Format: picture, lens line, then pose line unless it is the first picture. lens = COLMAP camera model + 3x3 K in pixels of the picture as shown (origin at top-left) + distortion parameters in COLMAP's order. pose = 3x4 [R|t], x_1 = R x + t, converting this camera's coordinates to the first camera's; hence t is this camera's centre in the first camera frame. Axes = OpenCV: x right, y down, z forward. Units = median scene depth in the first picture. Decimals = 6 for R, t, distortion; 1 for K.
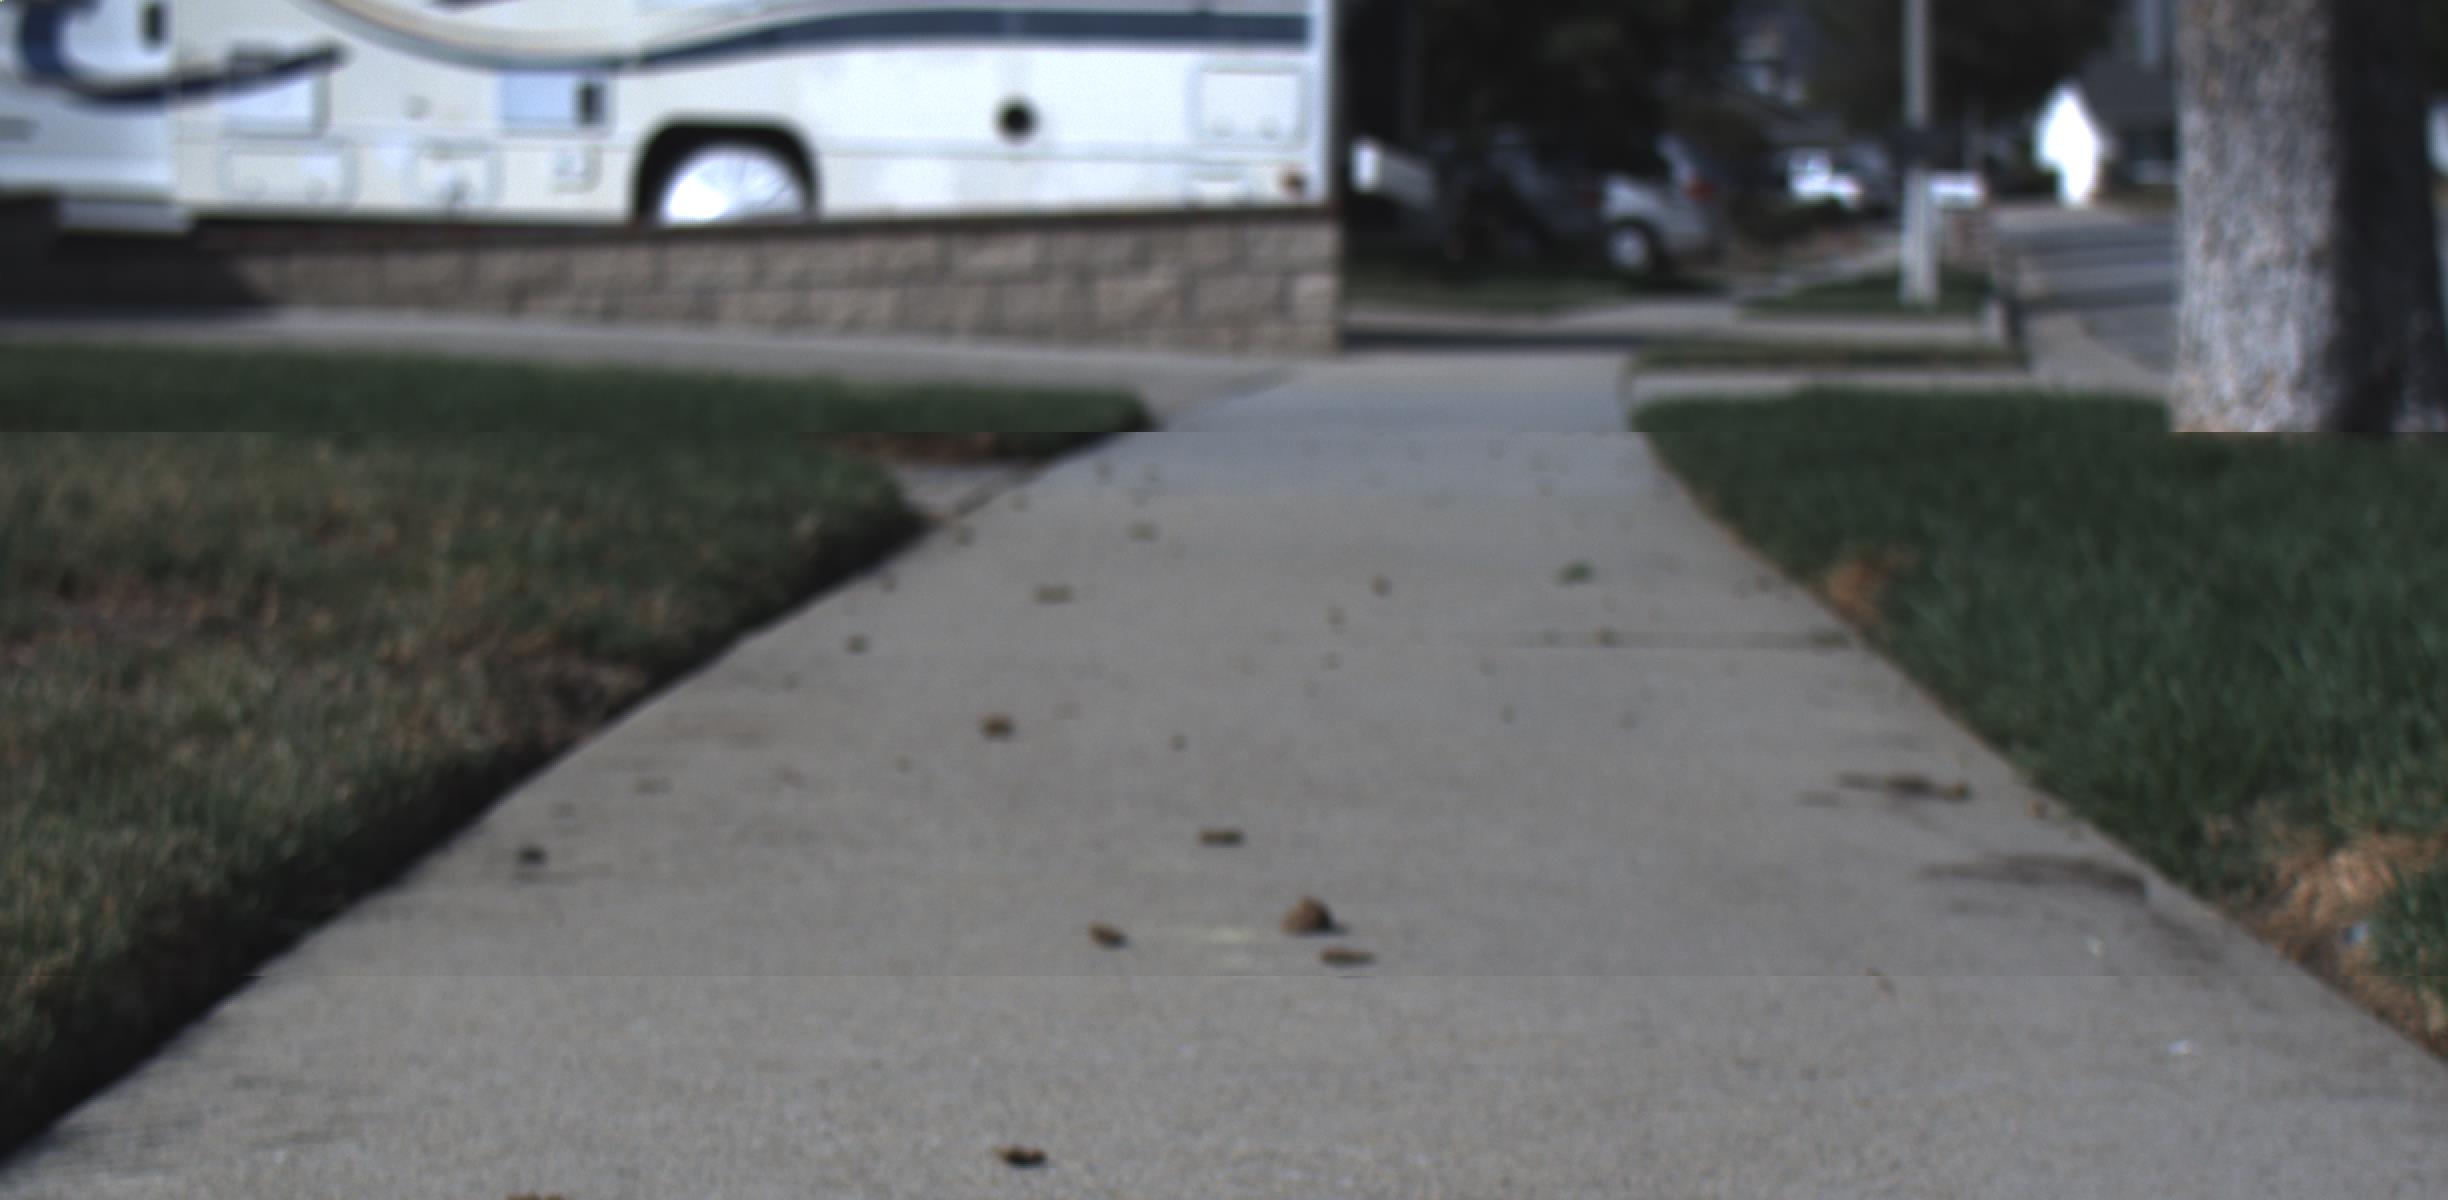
lens RADIAL K [[5839.9, 0, 1209.5], [0, 5839.9, 596.4], [0, 0, 1]] dist [0.093325, 0.000000]
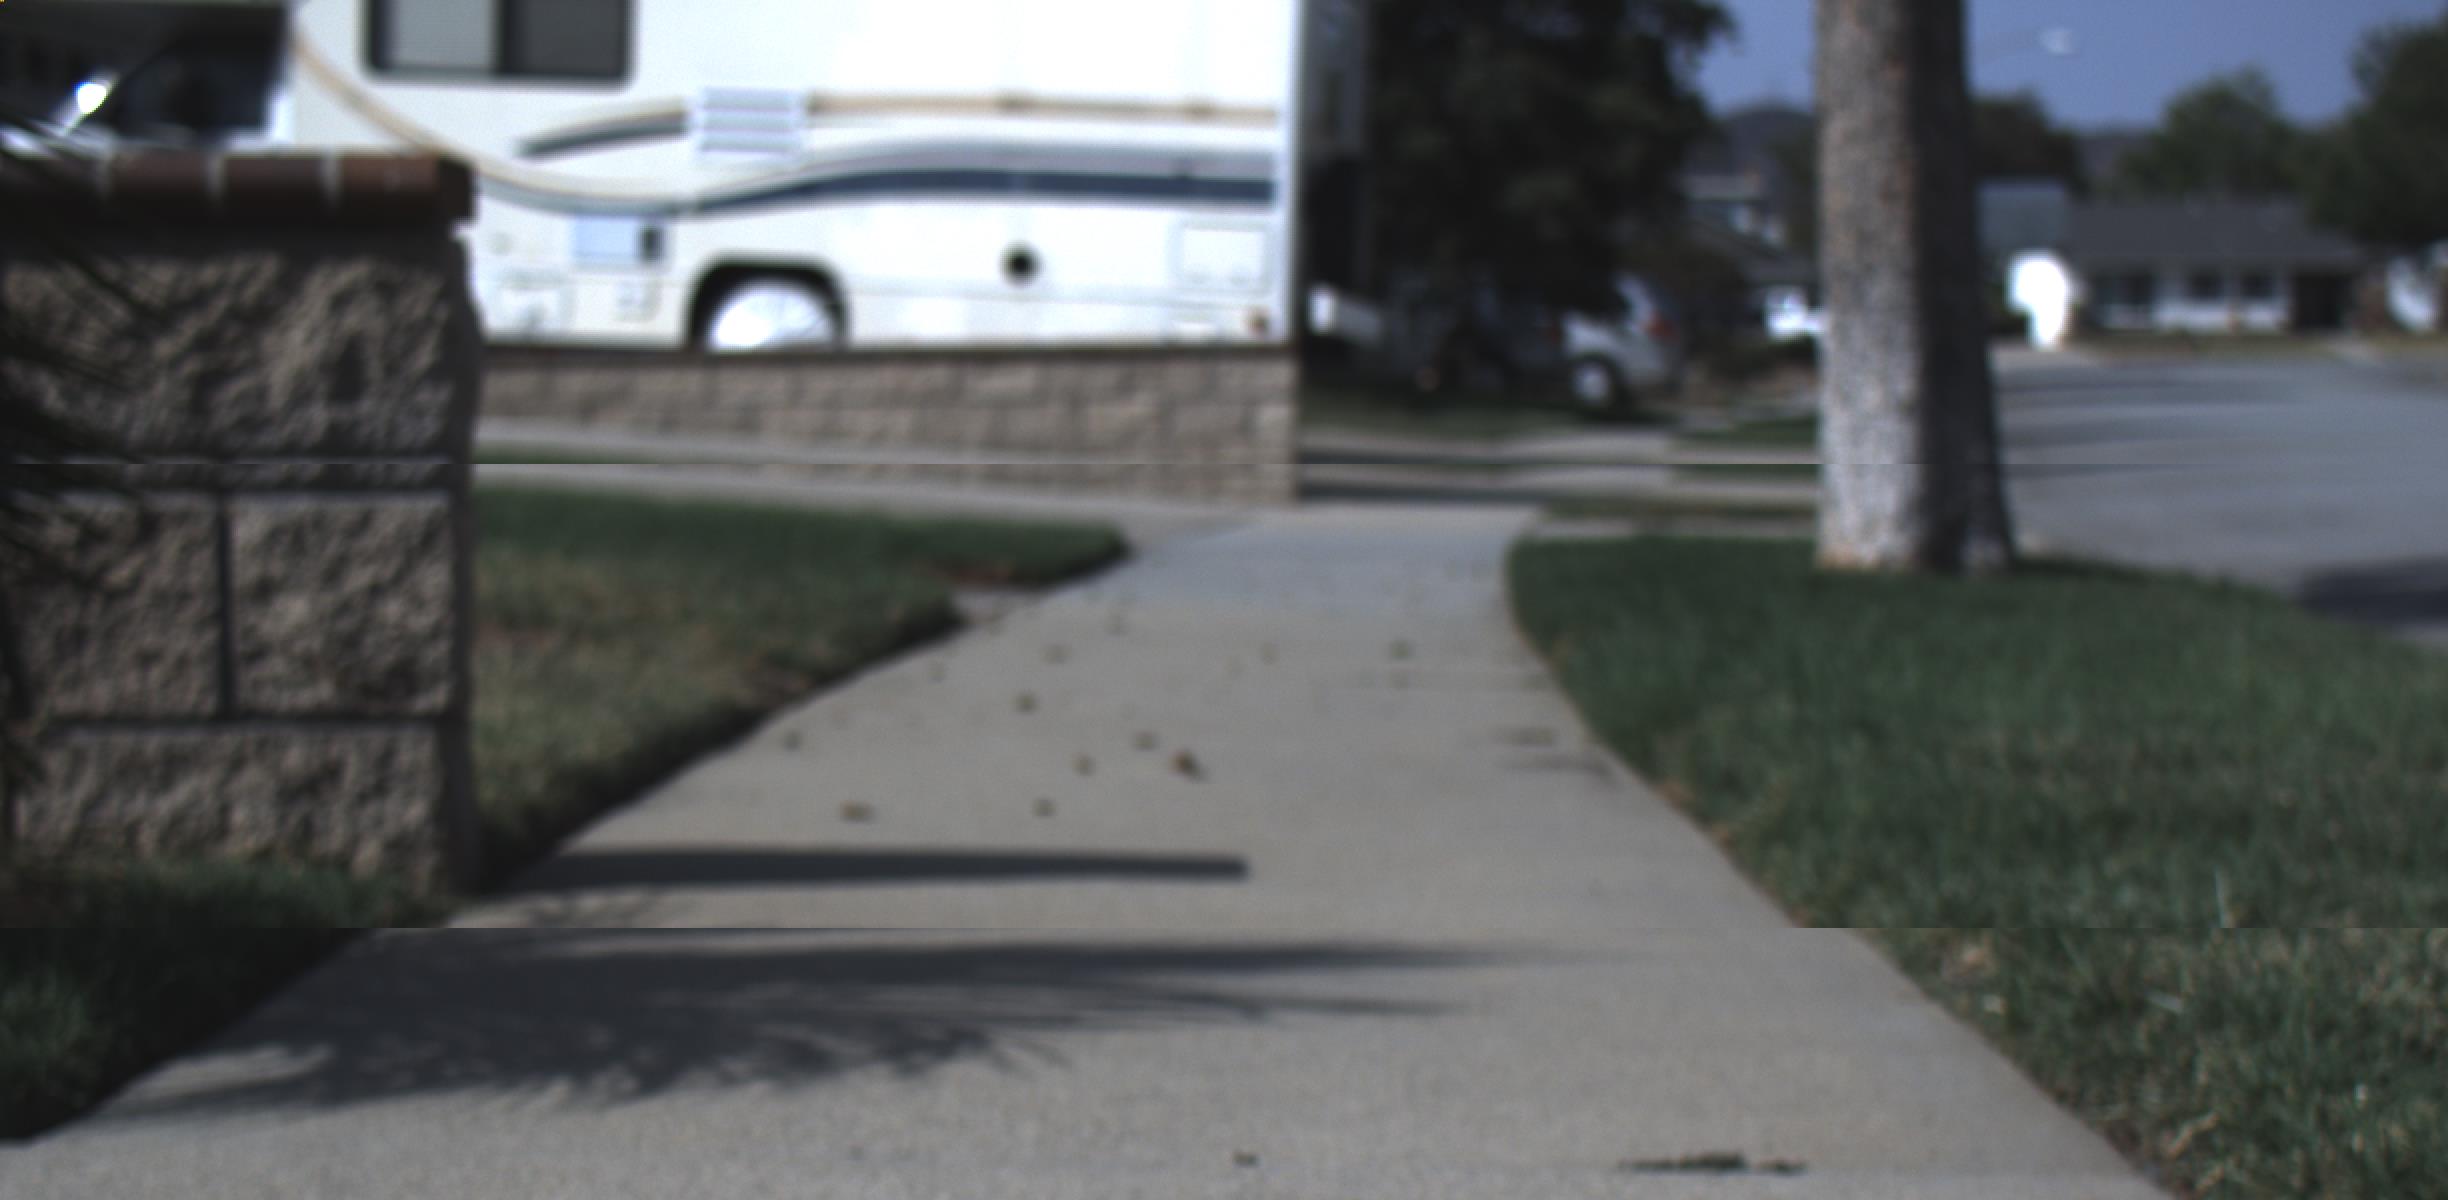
lens RADIAL K [[5839.9, 0, 1239.9], [0, 5839.9, 593.3], [0, 0, 1]] dist [0.093325, 0.000000]
pose [[0.999811, 0.018001, 0.007336, 0.003081], [-0.017837, 0.999602, -0.021869, 0.007973], [-0.007726, 0.021734, 0.999734, -0.155571]]
